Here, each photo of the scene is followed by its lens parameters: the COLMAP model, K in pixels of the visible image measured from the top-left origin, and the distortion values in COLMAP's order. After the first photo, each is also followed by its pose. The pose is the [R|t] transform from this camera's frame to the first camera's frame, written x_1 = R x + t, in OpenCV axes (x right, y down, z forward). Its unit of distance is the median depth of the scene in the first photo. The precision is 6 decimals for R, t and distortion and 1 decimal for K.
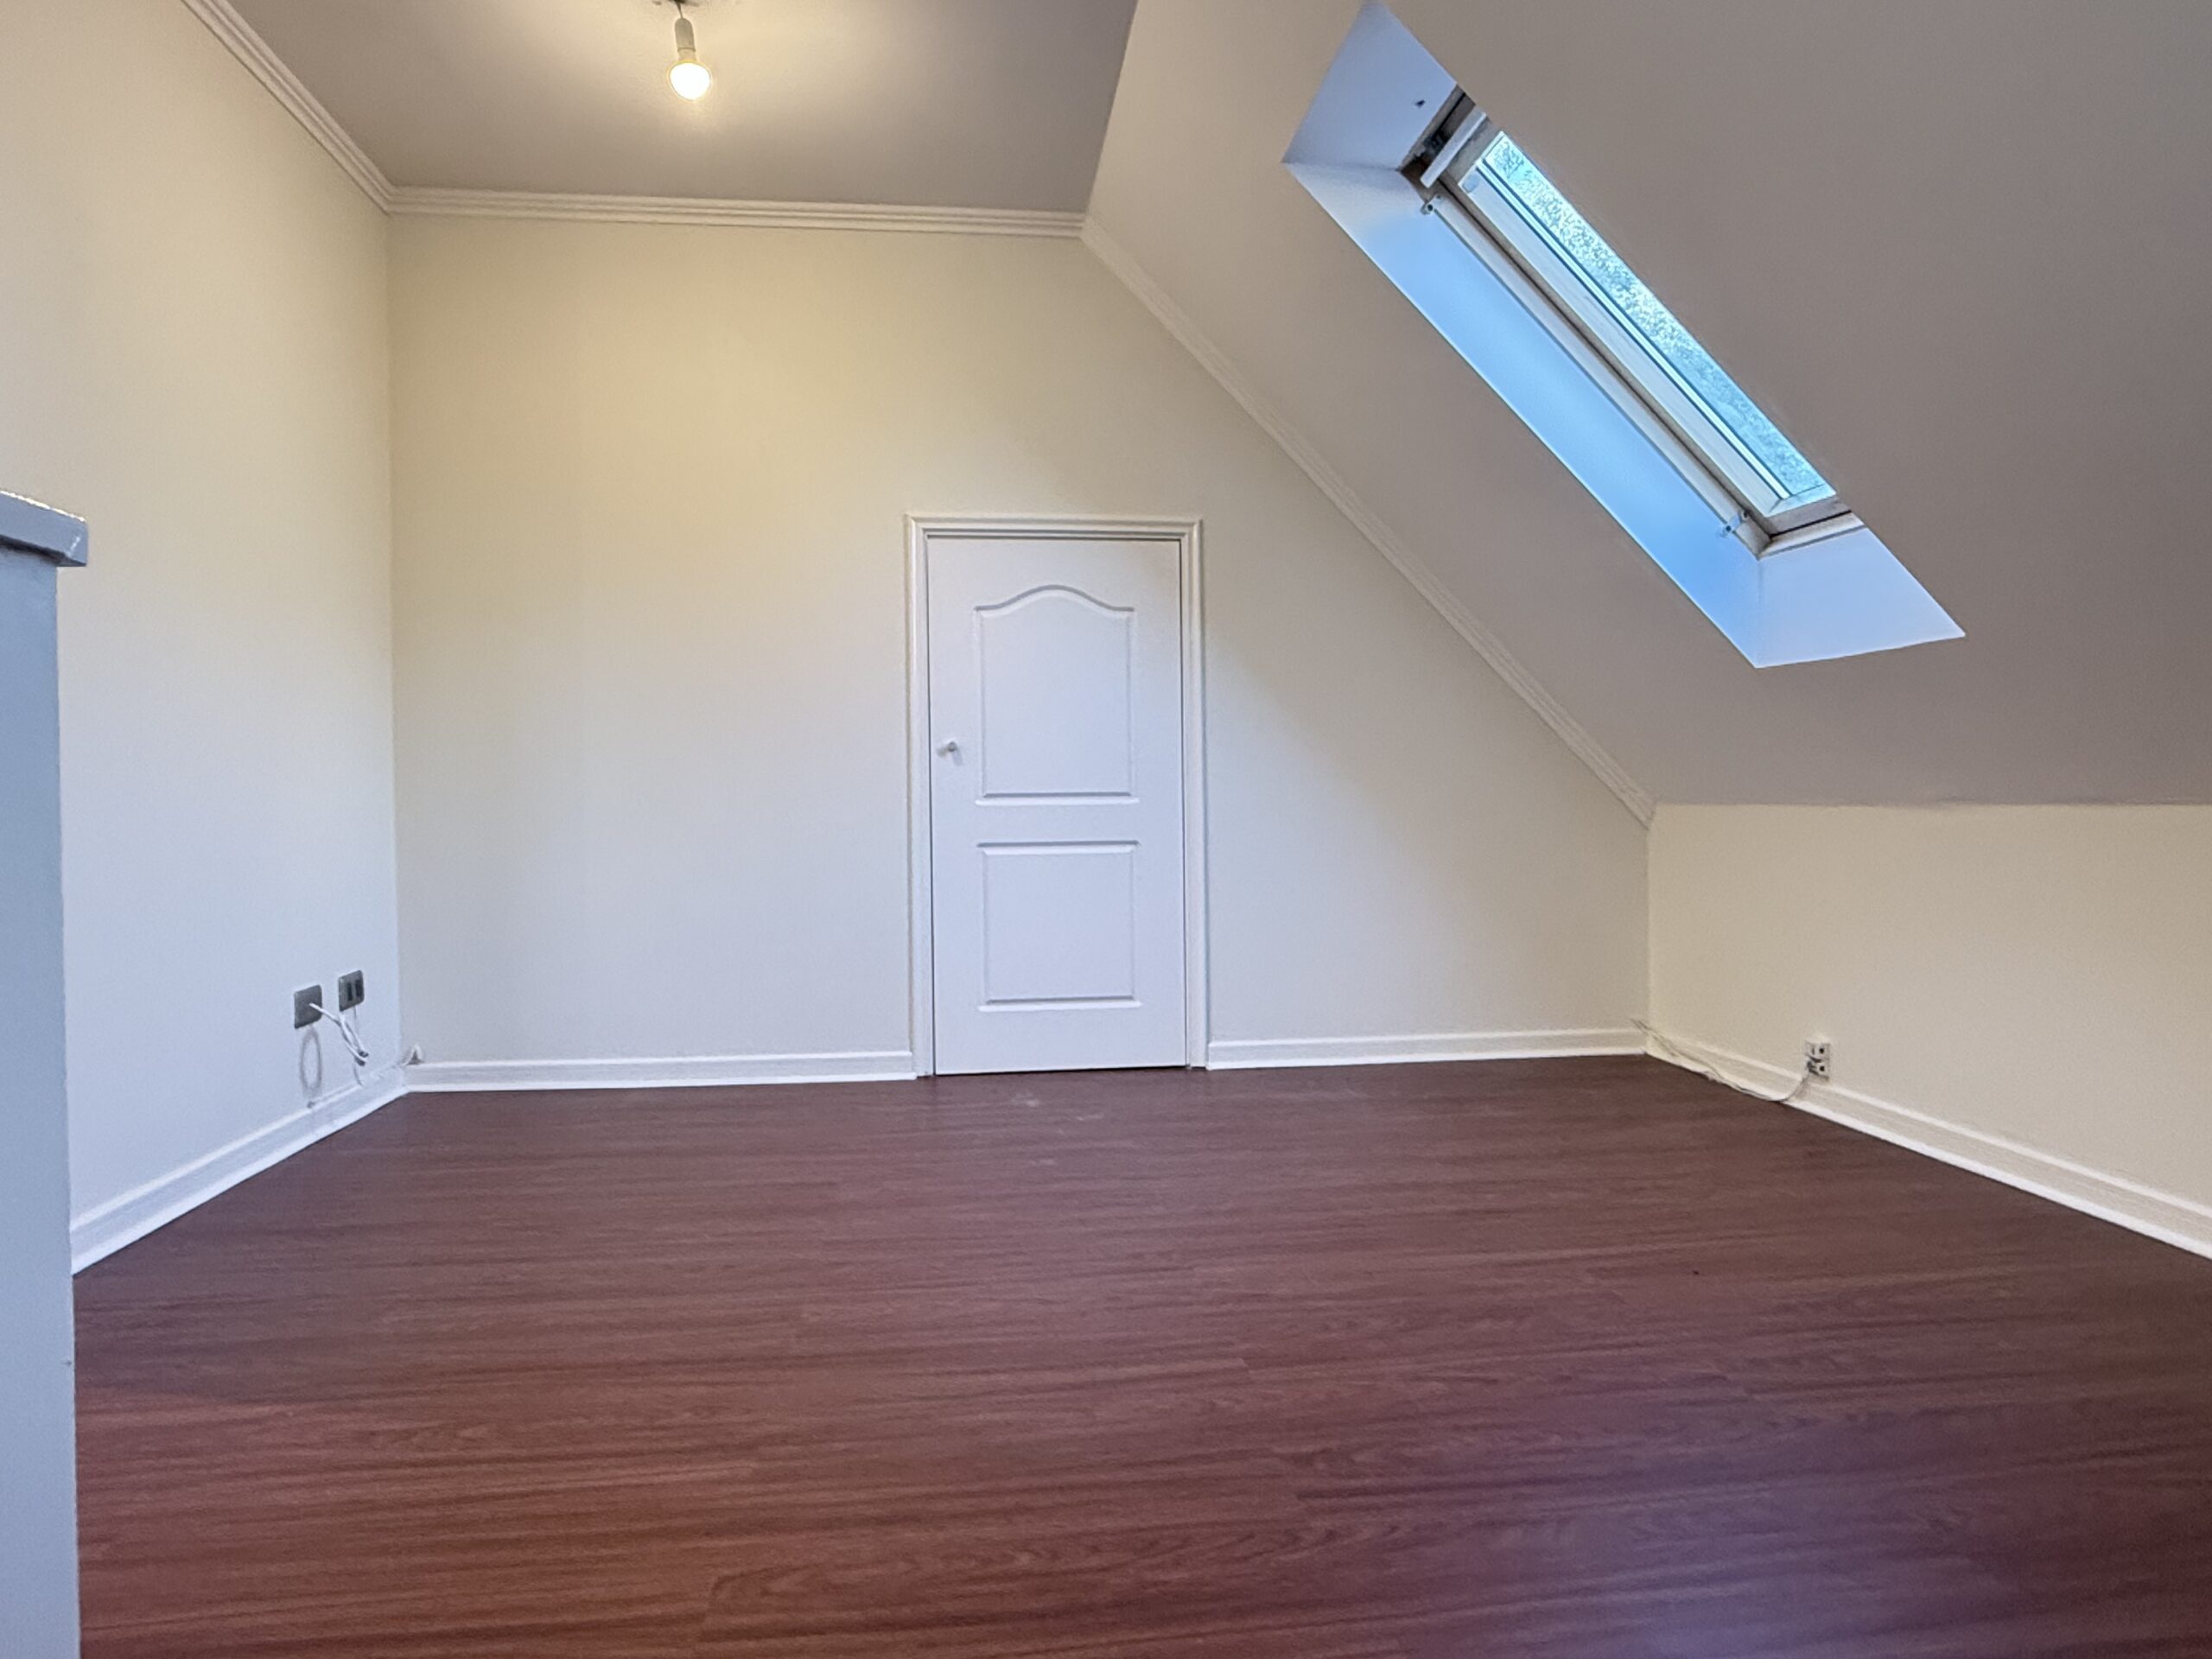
lens RADIAL K [[1368.5, 0, 1101.2], [0, 1368.5, 825.6], [0, 0, 1]] dist [0.002182, -0.004108]
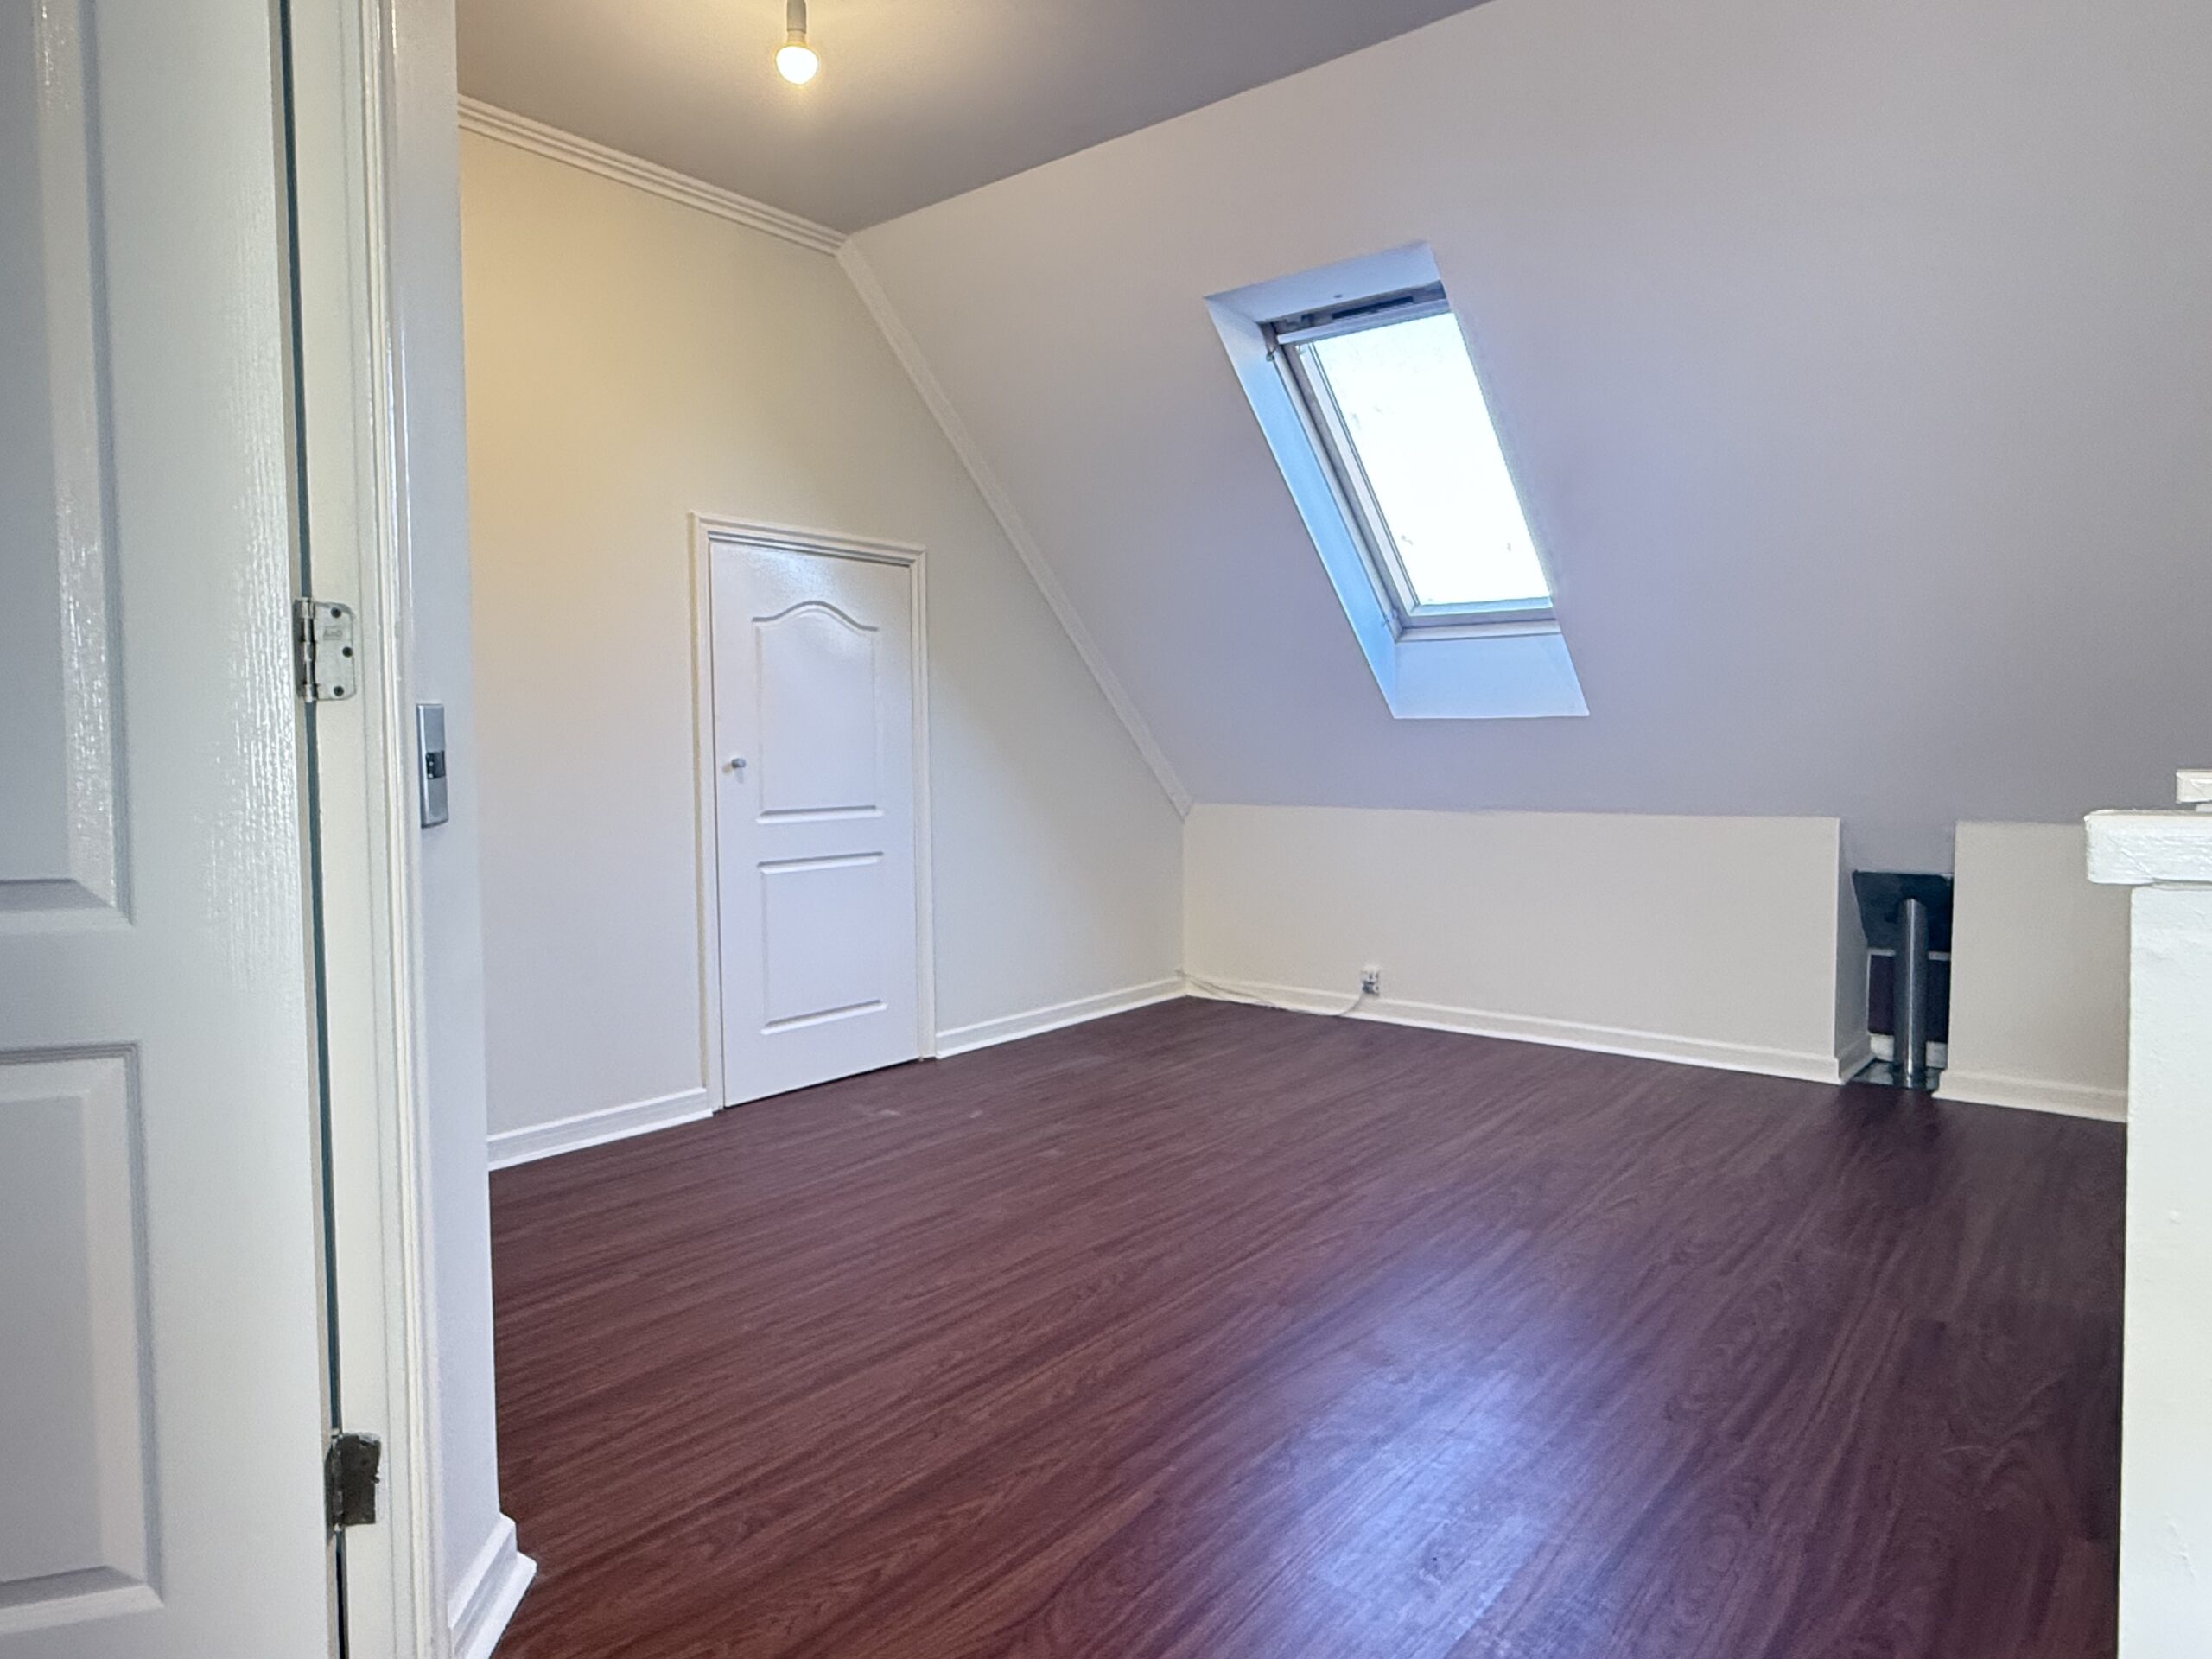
lens RADIAL K [[1368.5, 0, 1099.1], [0, 1368.5, 825.4], [0, 0, 1]] dist [0.002182, -0.004108]
pose [[0.718385, -0.035640, 0.694733, -0.676968], [0.012824, 0.999196, 0.037998, -0.054441], [-0.695528, -0.018388, 0.718264, 0.156834]]
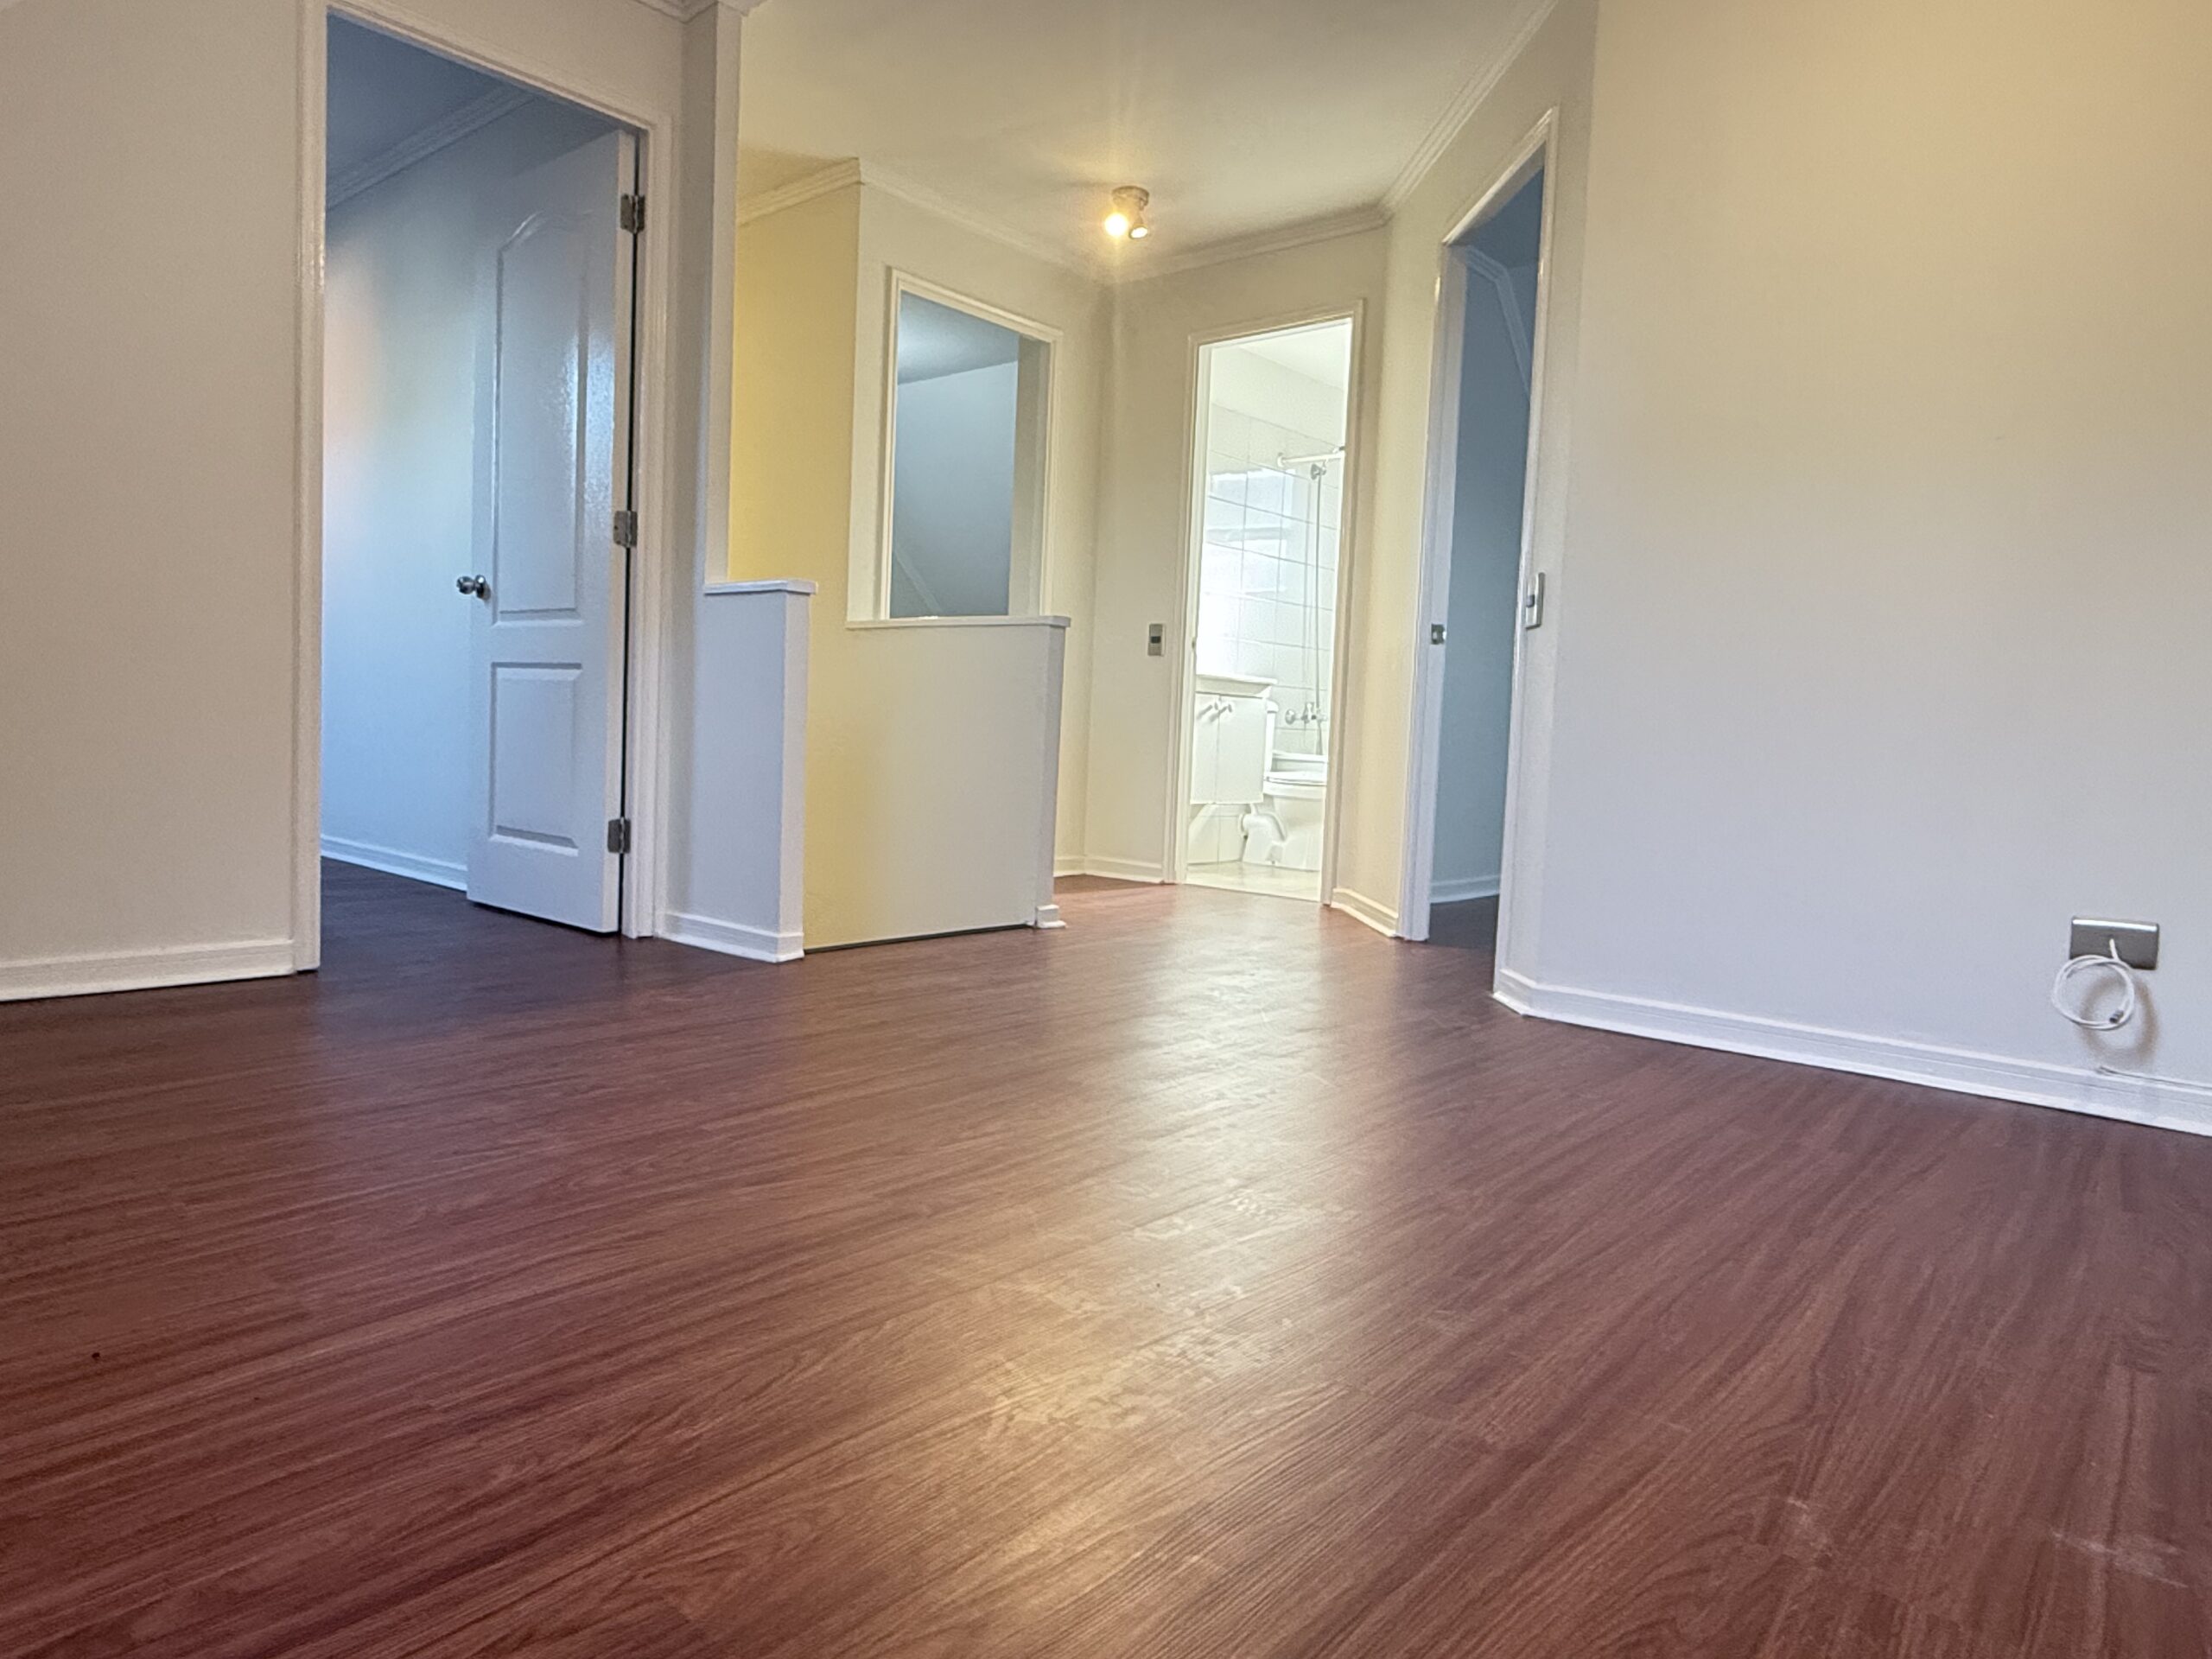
lens RADIAL K [[1368.5, 0, 1102.4], [0, 1368.5, 830.0], [0, 0, 1]] dist [0.002182, -0.004108]
pose [[-0.729665, 0.025732, -0.683320, 0.335960], [-0.049456, 0.994689, 0.090267, 0.026955], [0.682013, 0.099659, -0.724518, 1.096624]]
